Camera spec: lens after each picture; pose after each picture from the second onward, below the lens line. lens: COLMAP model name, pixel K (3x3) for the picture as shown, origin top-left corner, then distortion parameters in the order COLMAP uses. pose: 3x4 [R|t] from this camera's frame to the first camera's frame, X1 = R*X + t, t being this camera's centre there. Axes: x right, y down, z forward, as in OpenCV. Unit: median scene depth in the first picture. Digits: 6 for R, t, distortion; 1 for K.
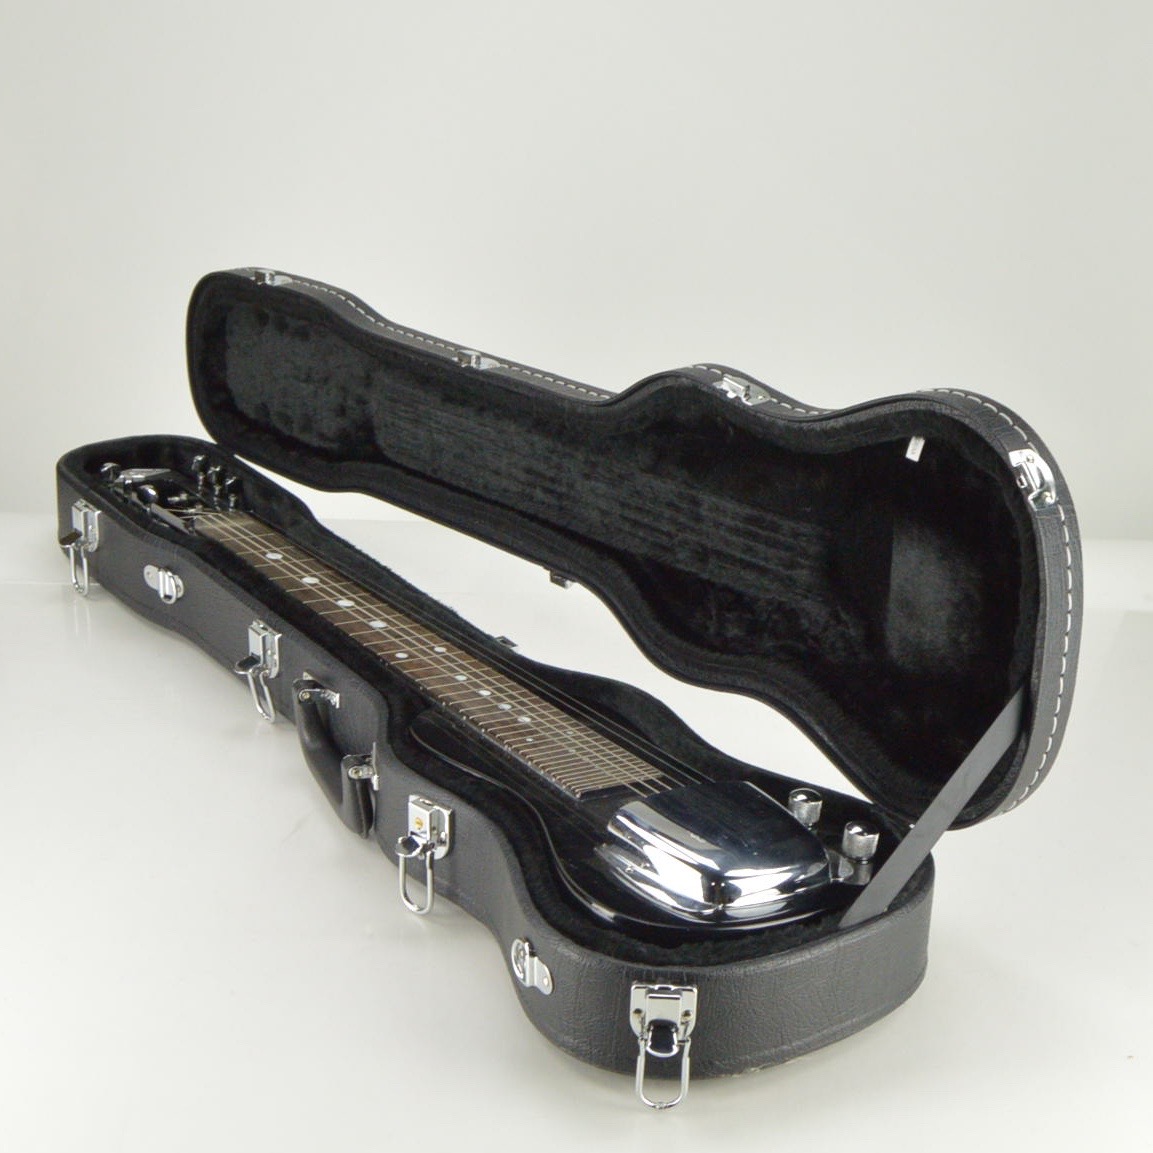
lens RADIAL K [[1712.5, 0, 576.5], [0, 1712.5, 576.5], [0, 0, 1]] dist [0.022232, 0.108847]
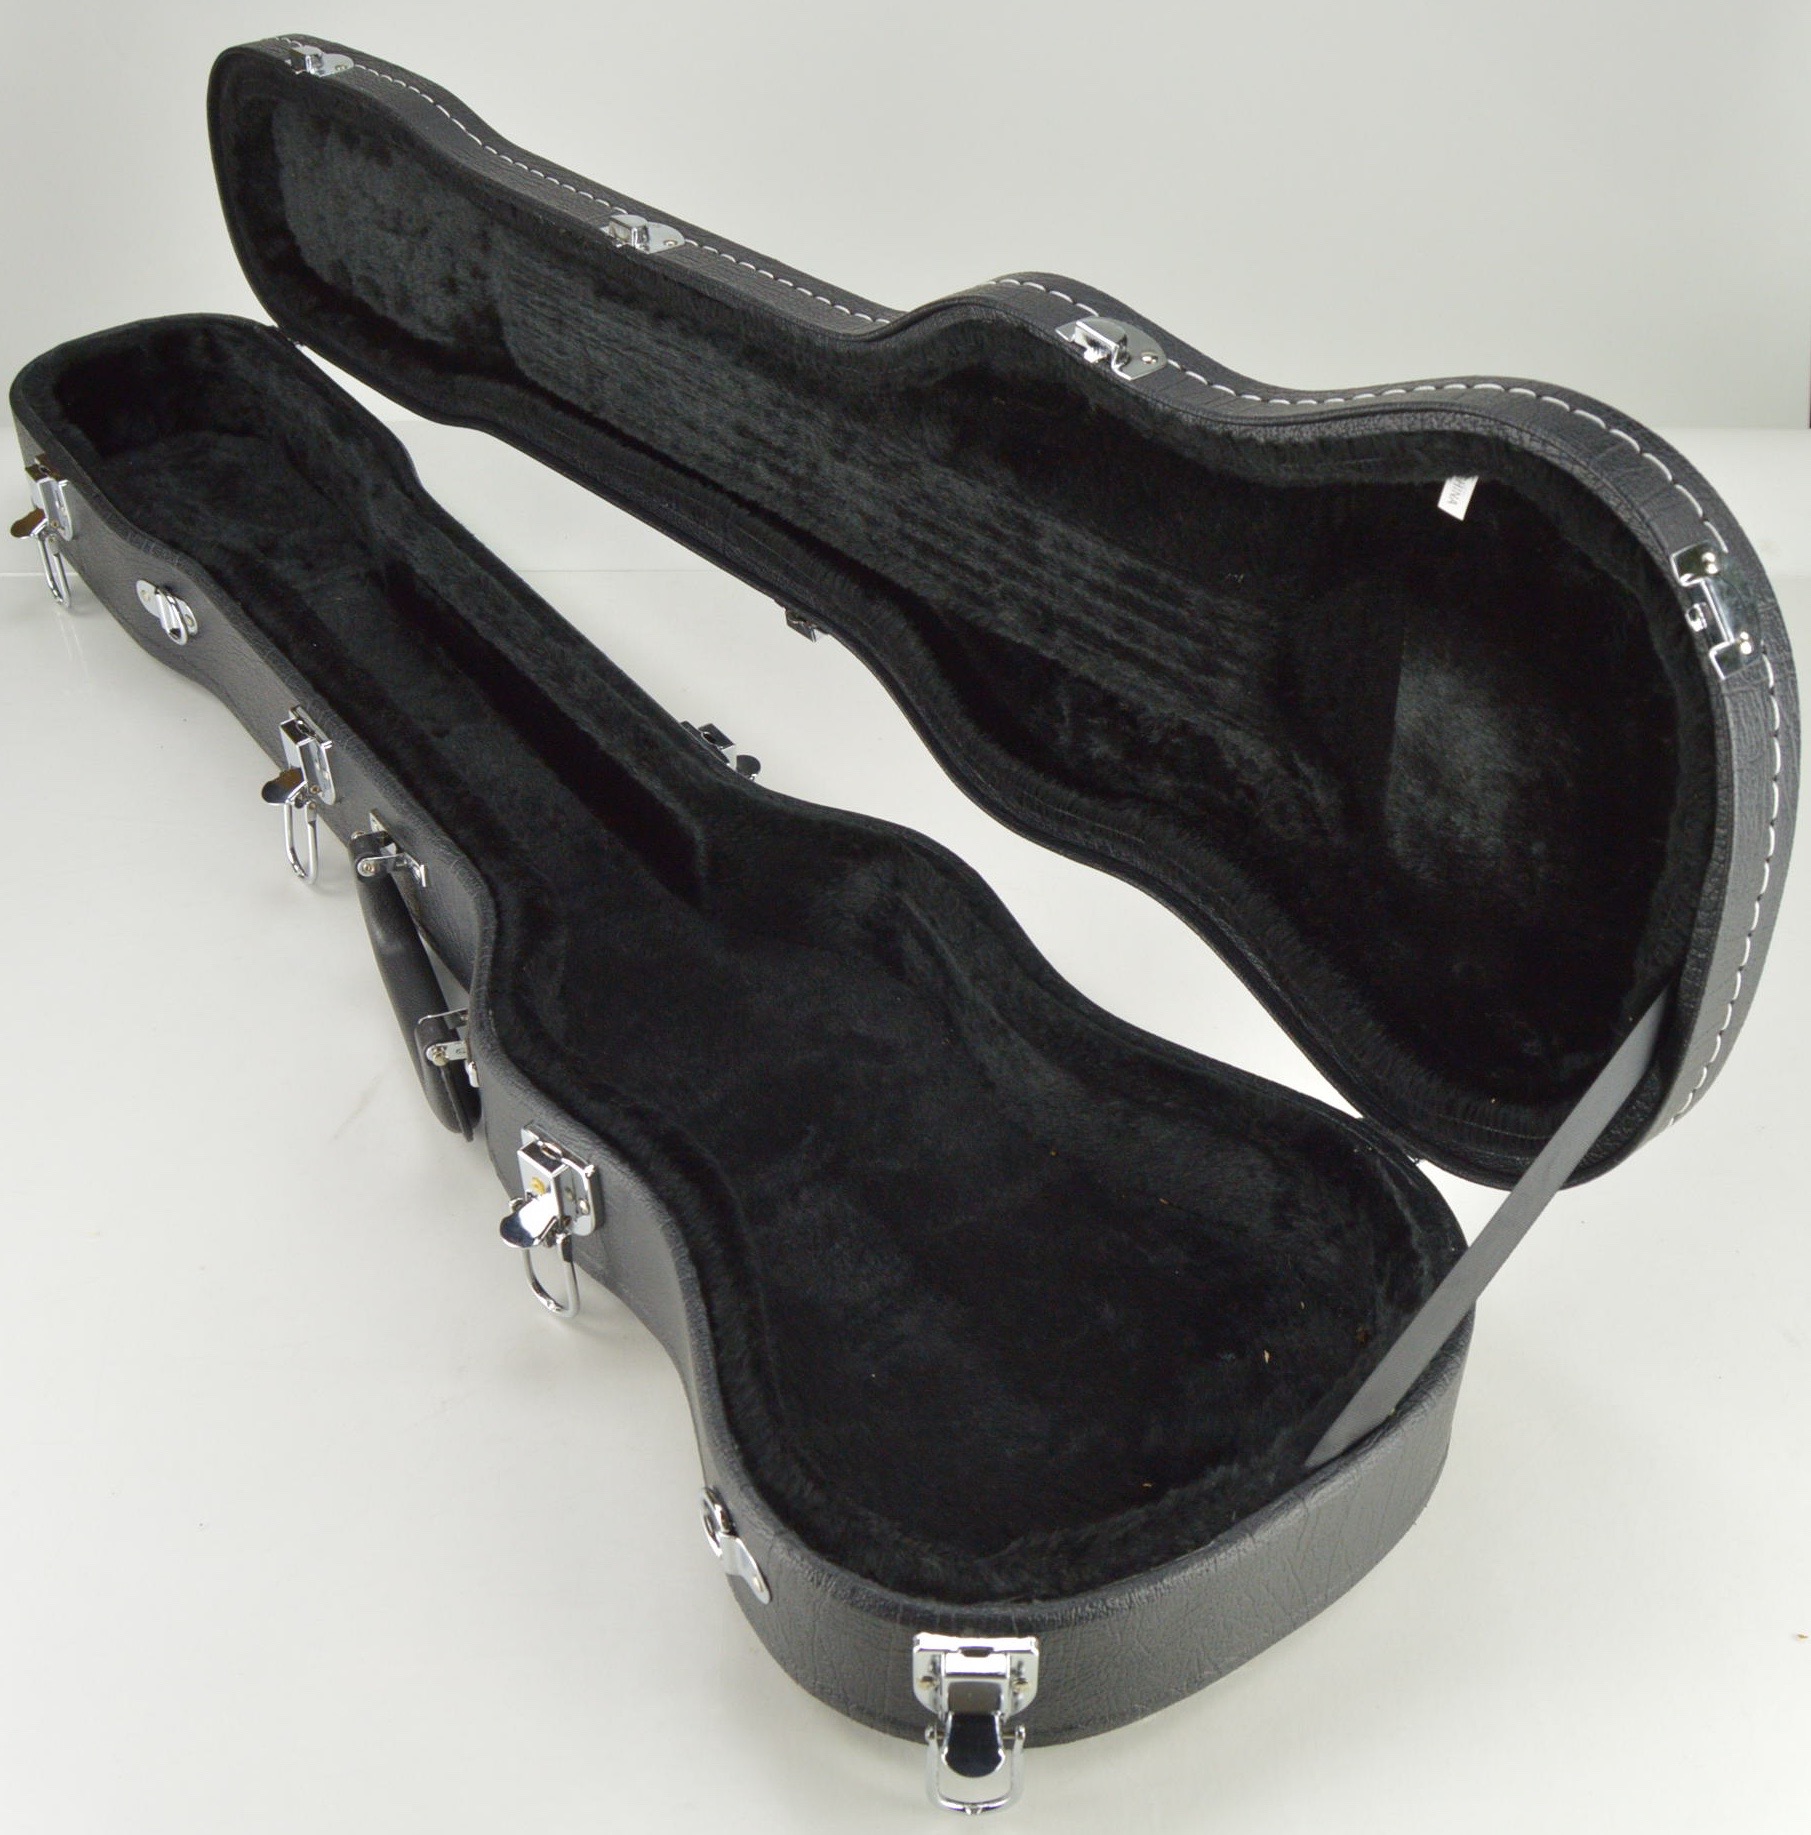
lens RADIAL K [[2238.6, 0, 905.5], [0, 2238.6, 917.5], [0, 0, 1]] dist [-0.040358, 0.020062]
pose [[0.999439, -0.033498, -0.000514, 0.025303], [0.032674, 0.971246, 0.235824, -0.090346], [-0.007400, -0.235709, 0.971796, 0.266346]]
